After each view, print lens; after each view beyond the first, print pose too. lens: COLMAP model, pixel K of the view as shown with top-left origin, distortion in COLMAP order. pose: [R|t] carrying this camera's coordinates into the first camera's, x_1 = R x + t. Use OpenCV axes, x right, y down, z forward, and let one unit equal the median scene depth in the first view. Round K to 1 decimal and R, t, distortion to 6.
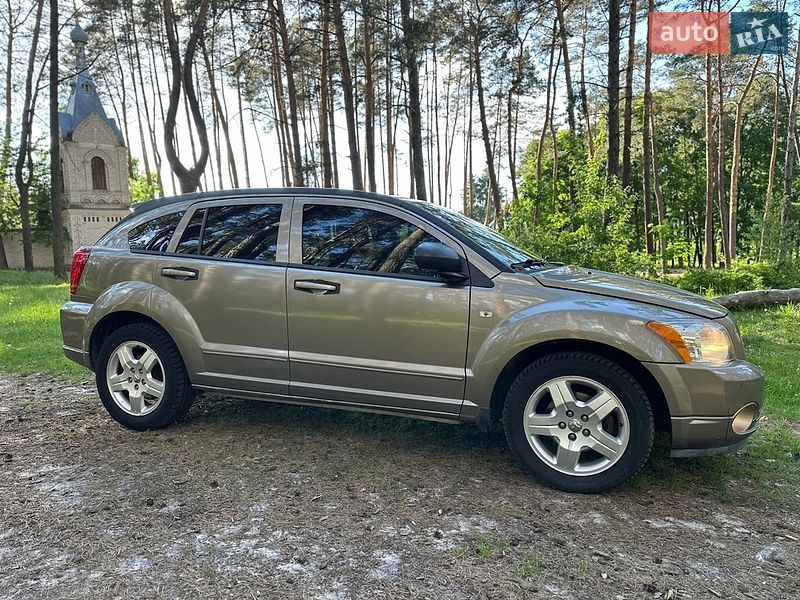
lens RADIAL K [[563.8, 0, 403.4], [0, 563.8, 303.3], [0, 0, 1]] dist [0.043753, -0.050660]
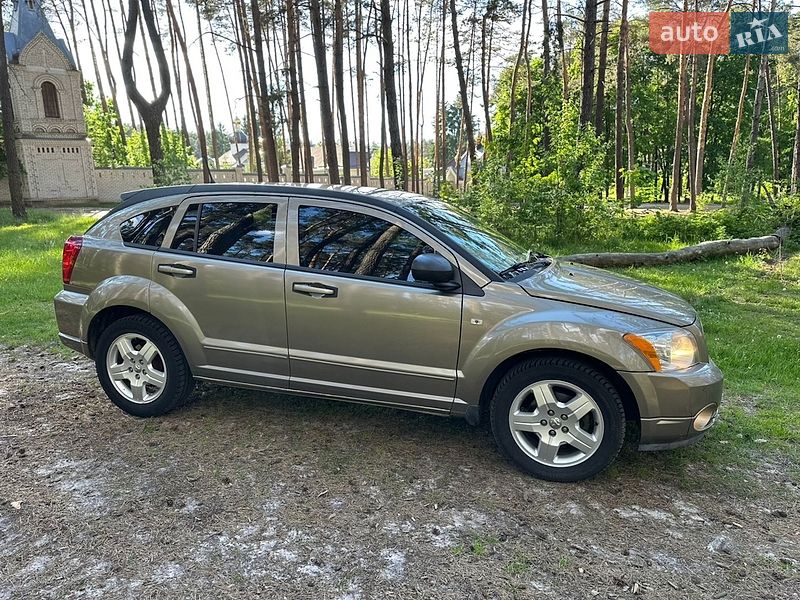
lens RADIAL K [[563.8, 0, 404.0], [0, 563.8, 299.1], [0, 0, 1]] dist [0.043753, -0.050660]
pose [[0.998503, -0.003738, 0.054561, -0.042293], [-0.002577, 0.993338, 0.115209, -0.122992], [-0.054628, -0.115177, 0.991842, -0.044215]]
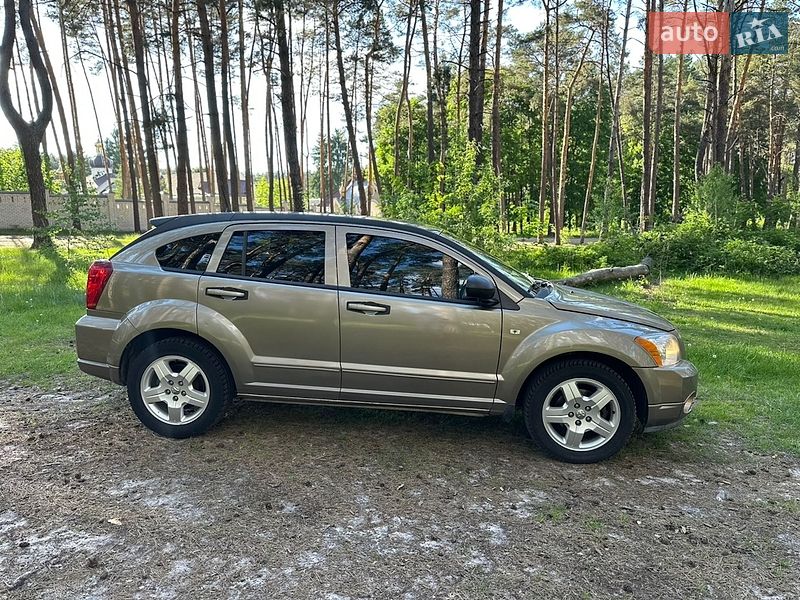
lens RADIAL K [[563.8, 0, 402.4], [0, 563.8, 303.6], [0, 0, 1]] dist [0.043753, -0.050660]
pose [[0.964604, -0.017096, 0.263149, -0.362396], [-0.001218, 0.997597, 0.069276, -0.110438], [-0.263701, -0.067145, 0.962265, -0.127365]]
